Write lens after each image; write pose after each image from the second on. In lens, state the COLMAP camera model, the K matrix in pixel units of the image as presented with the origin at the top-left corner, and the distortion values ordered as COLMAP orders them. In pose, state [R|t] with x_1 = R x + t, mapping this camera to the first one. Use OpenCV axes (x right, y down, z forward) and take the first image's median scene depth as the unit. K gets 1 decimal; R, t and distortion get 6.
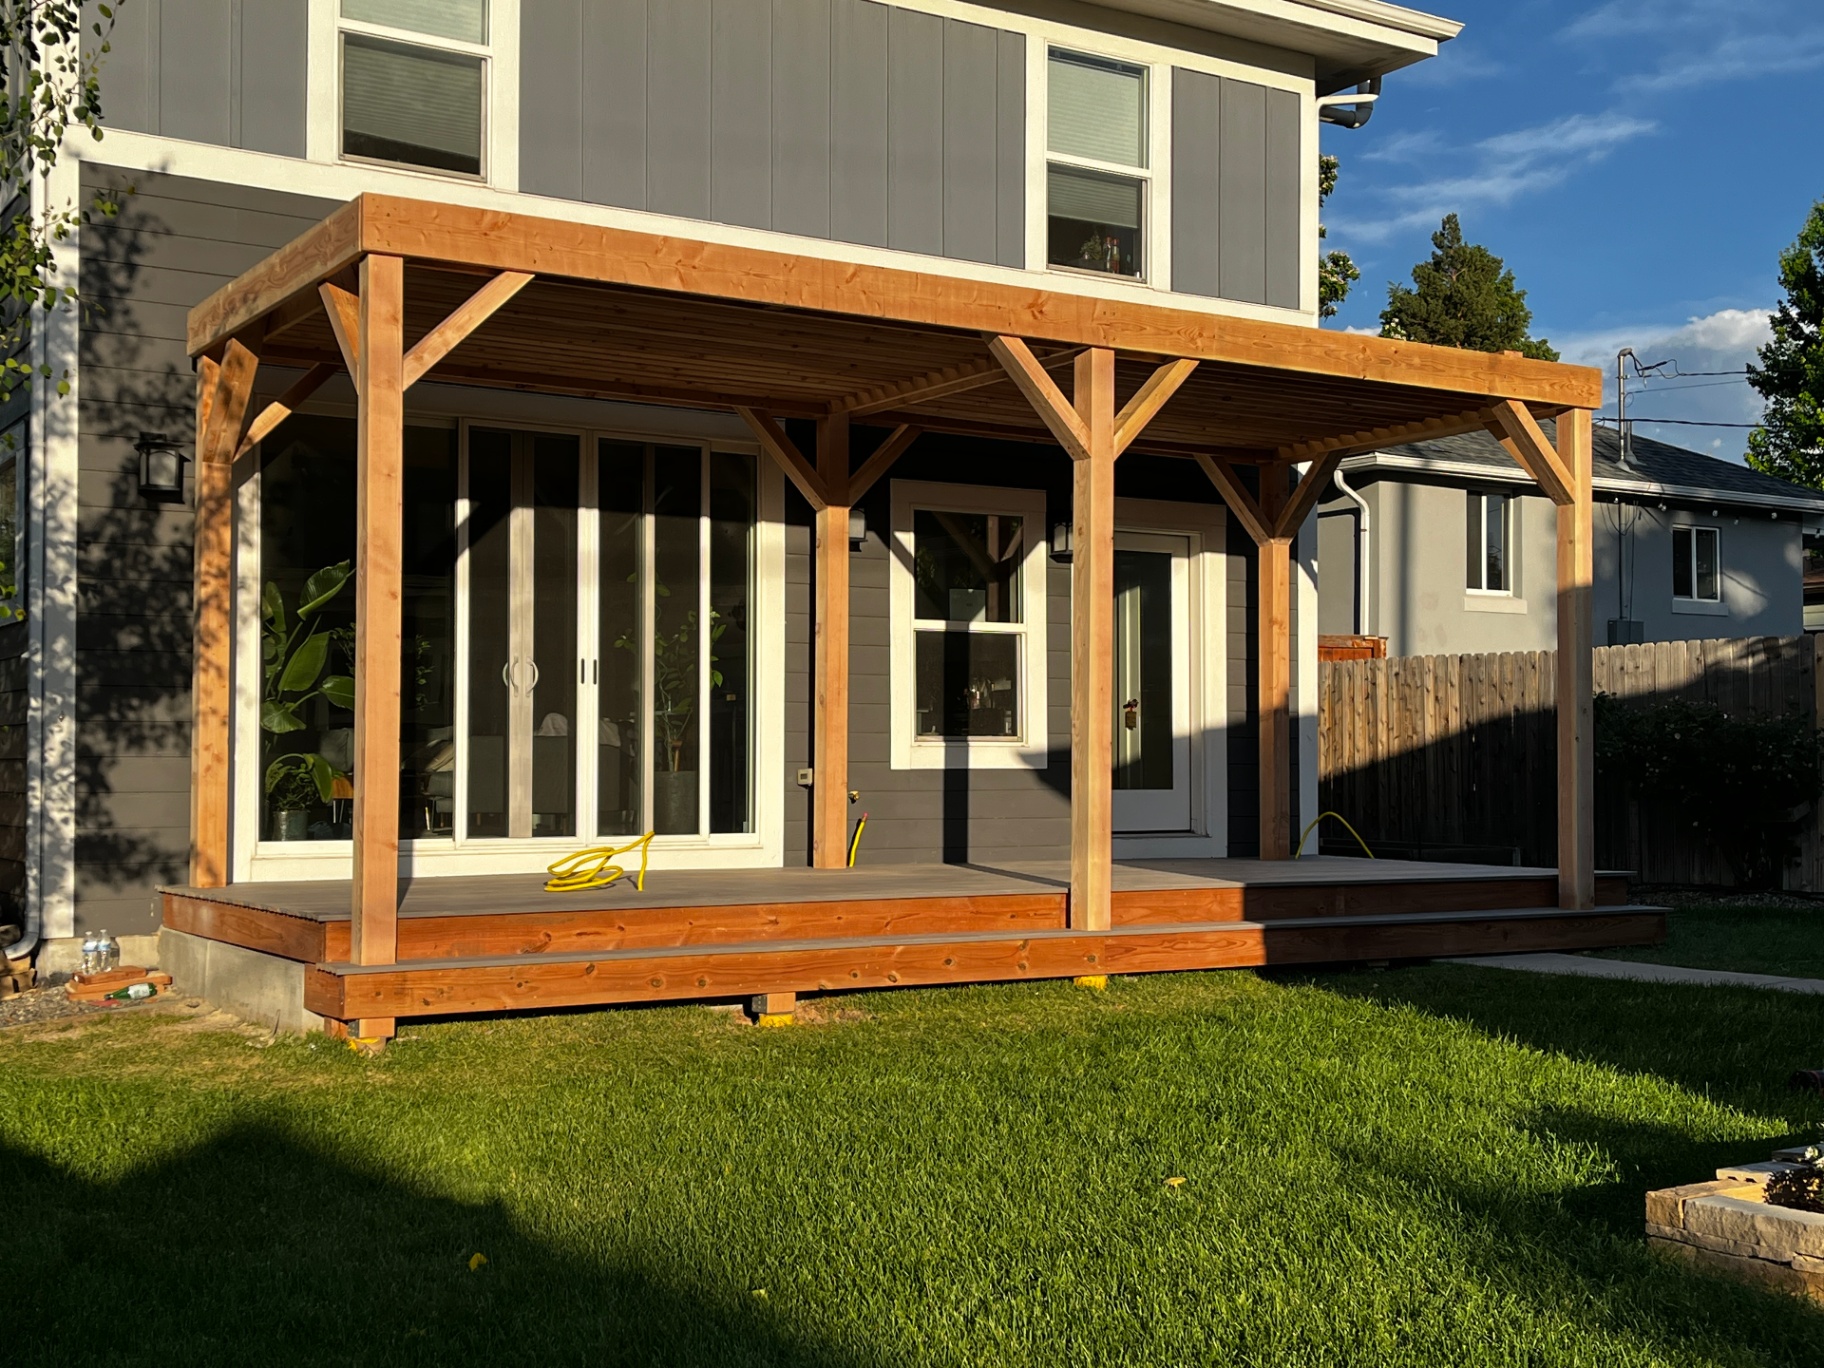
lens RADIAL K [[2219.4, 0, 910.2], [0, 2219.4, 689.5], [0, 0, 1]] dist [0.056381, 0.000000]
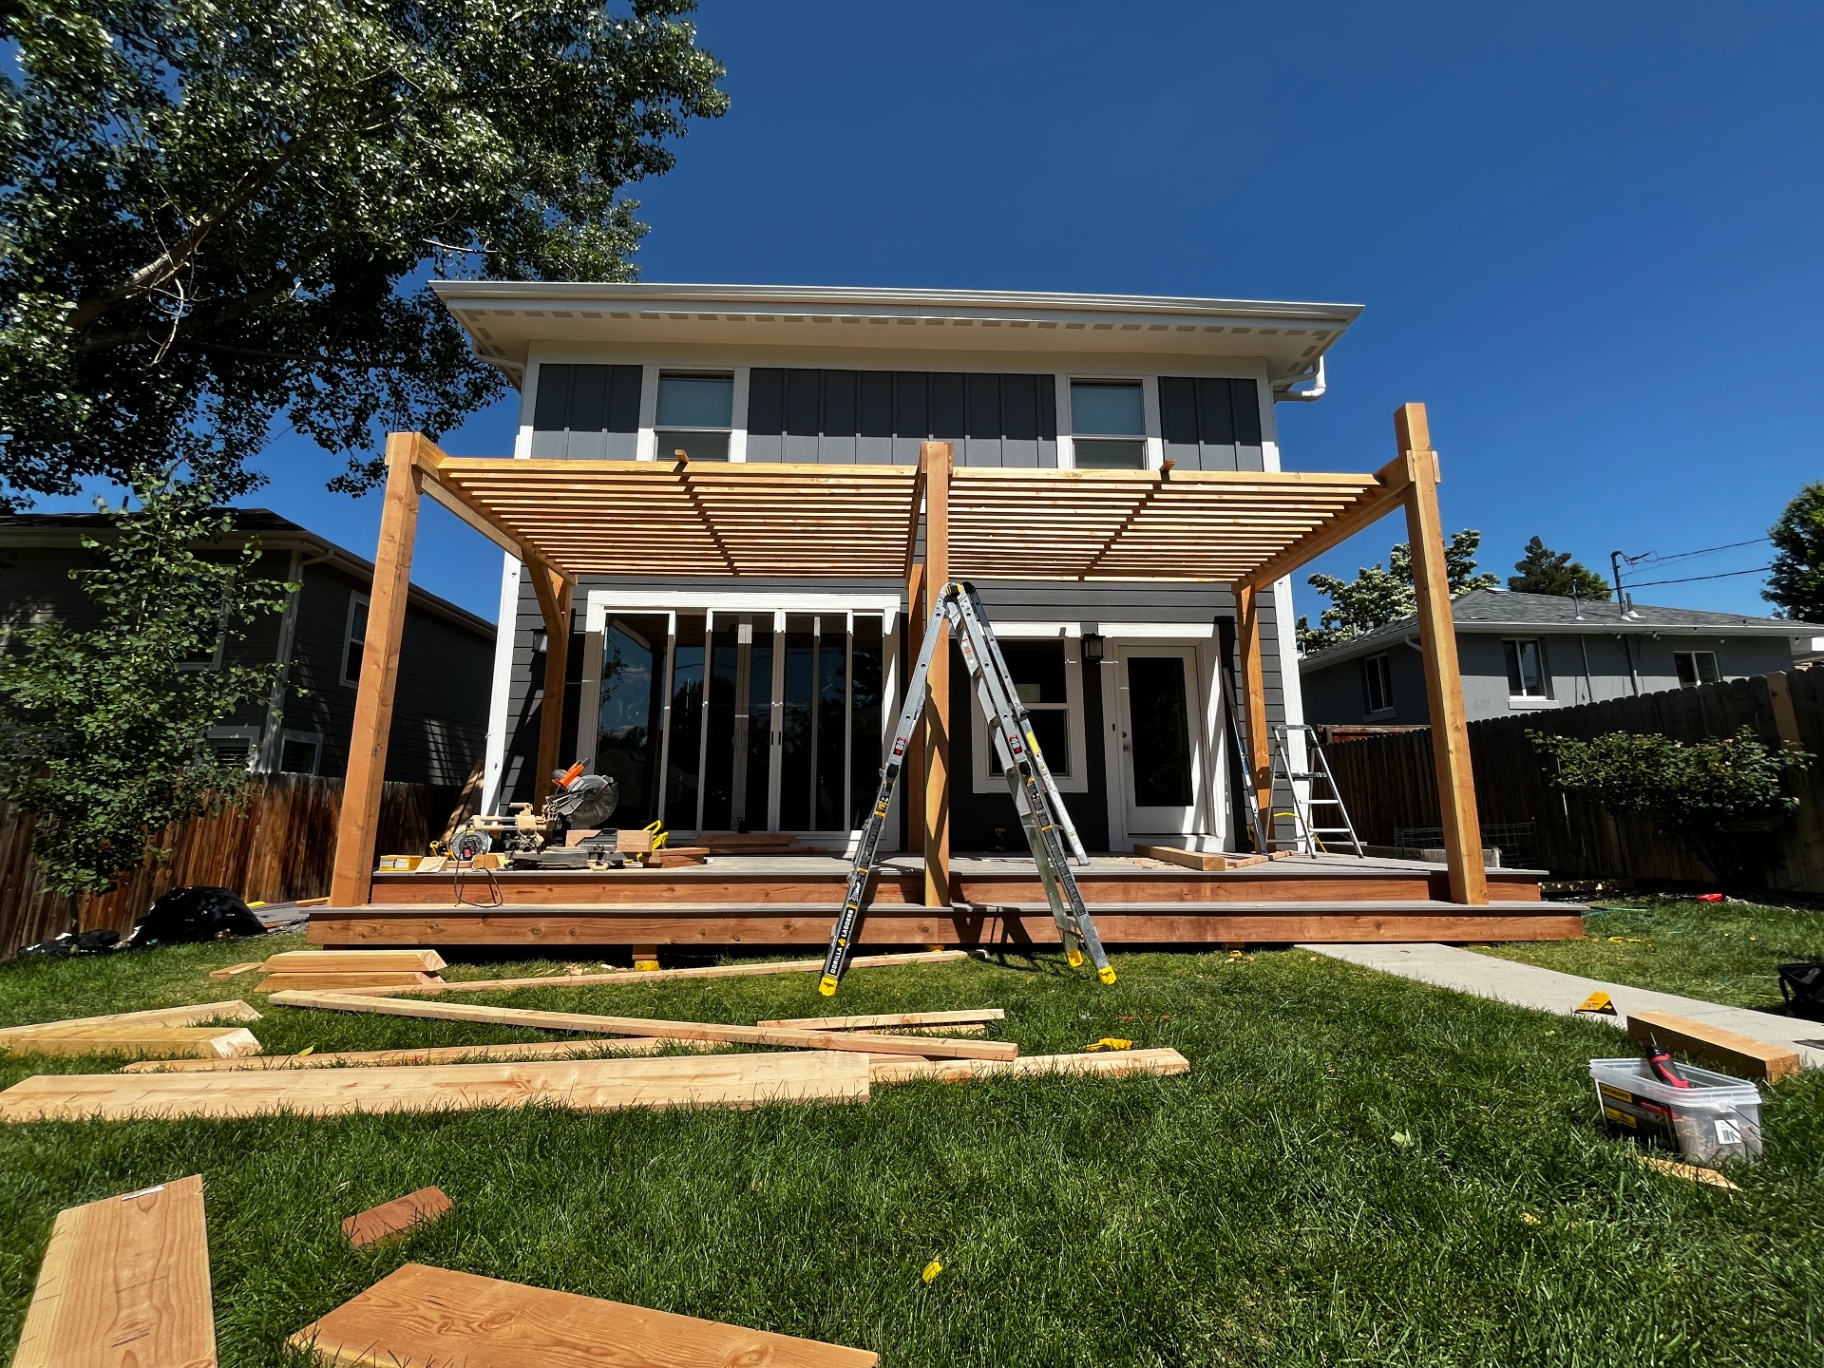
lens RADIAL K [[739.7, 0, 909.2], [0, 739.7, 677.6], [0, 0, 1]] dist [-0.002444, 0.000304]
pose [[0.864383, -0.093038, -0.494152, 0.218845], [0.018489, 0.987949, -0.153669, 0.033132], [0.502494, 0.123693, 0.855687, 0.460773]]
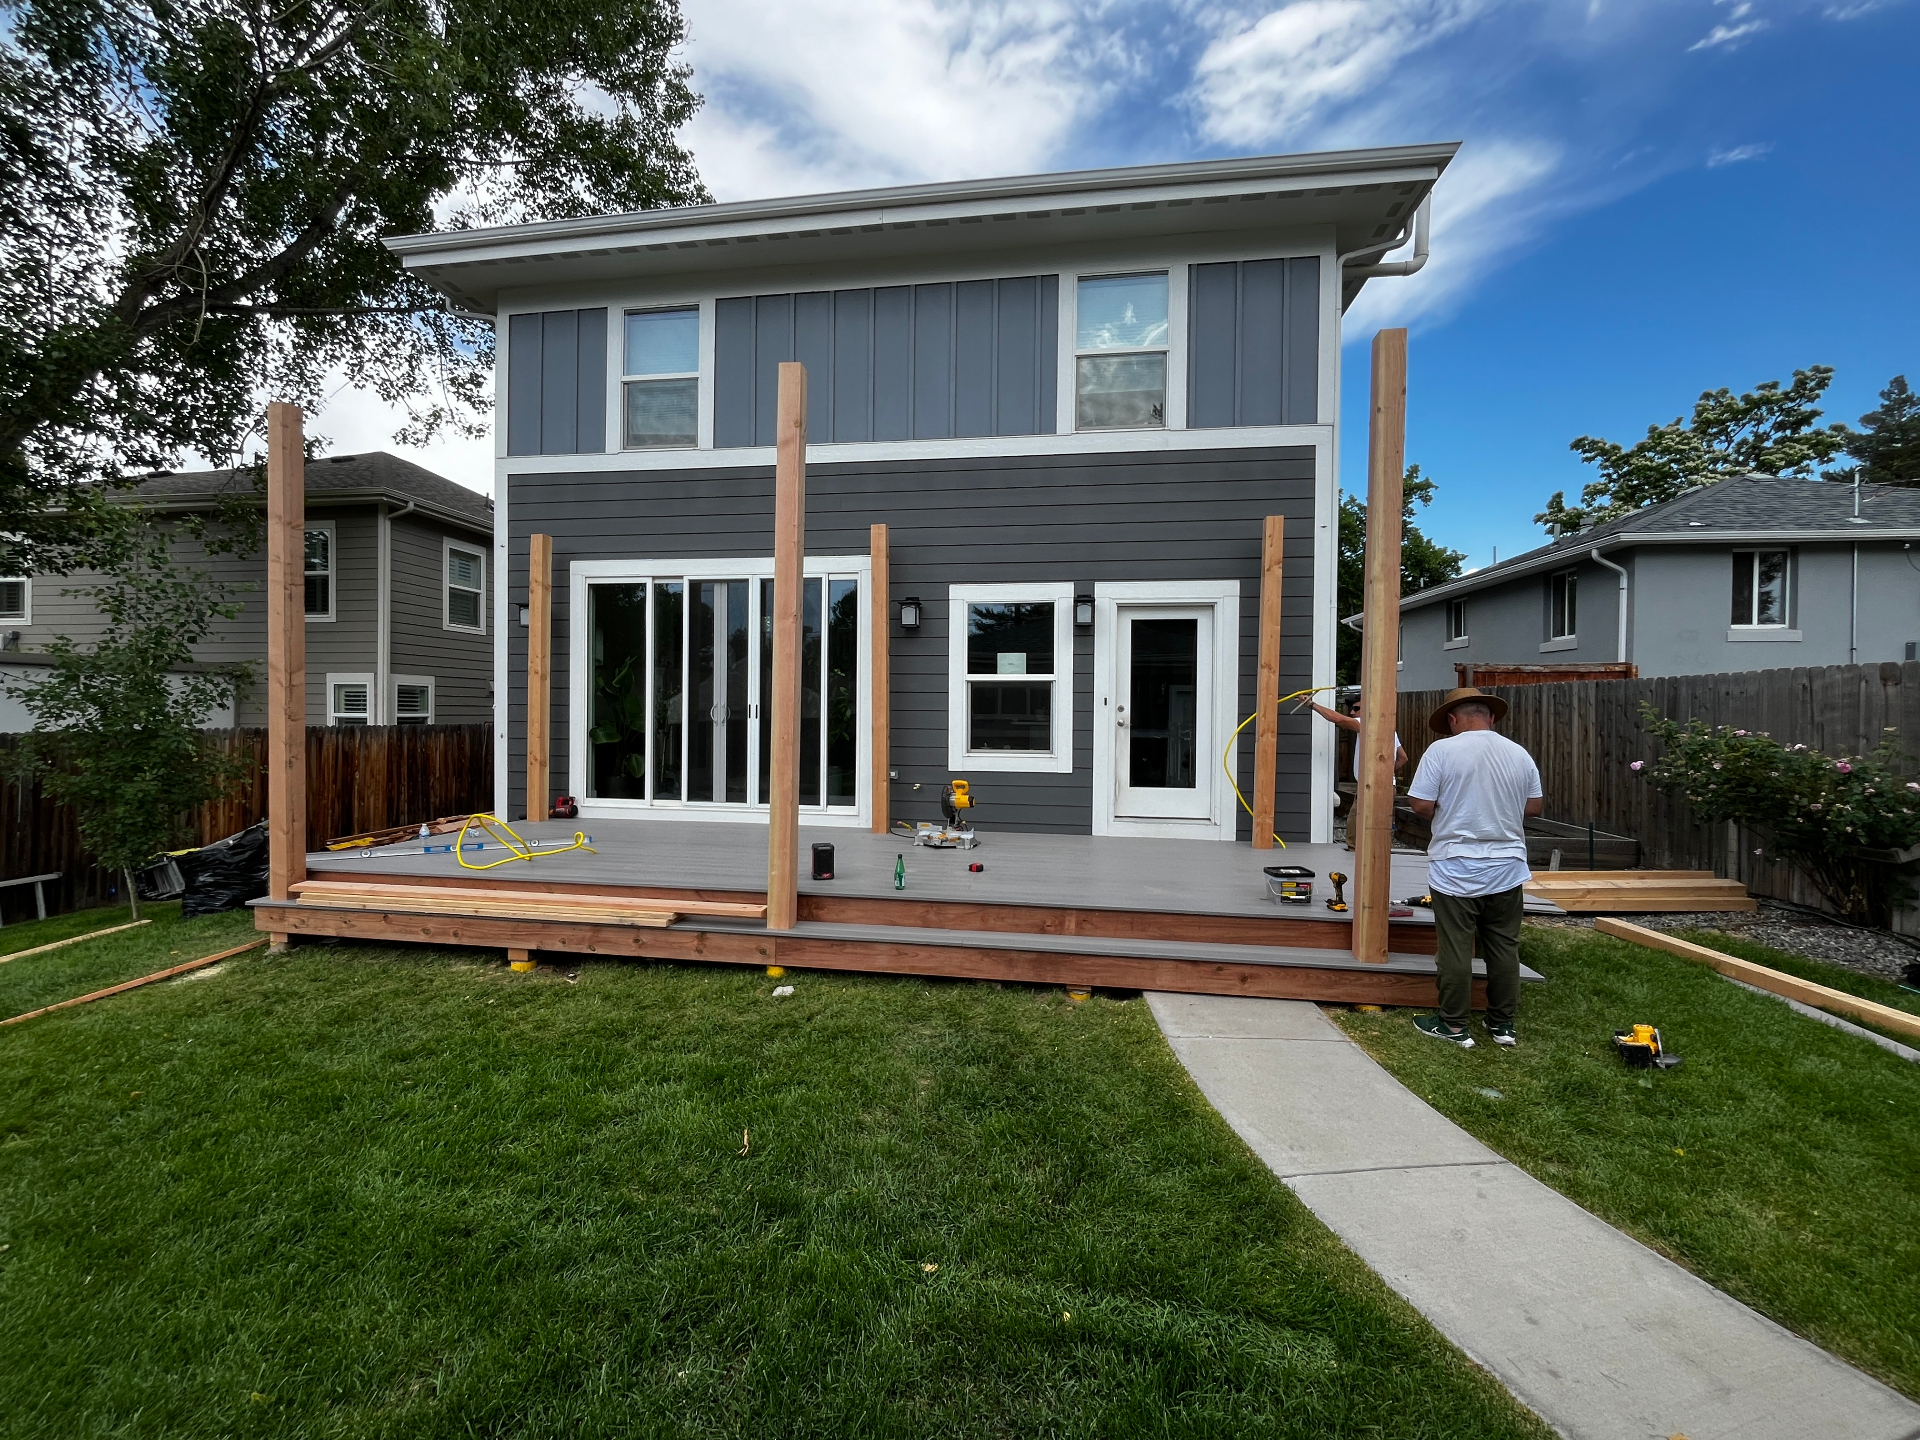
lens RADIAL K [[778.6, 0, 959.3], [0, 778.6, 710.5], [0, 0, 1]] dist [-0.002444, 0.000304]
pose [[0.756230, 0.006700, -0.654271, 0.339130], [0.013640, 0.999569, 0.026002, -0.019309], [0.654164, -0.028588, 0.755813, 0.552077]]
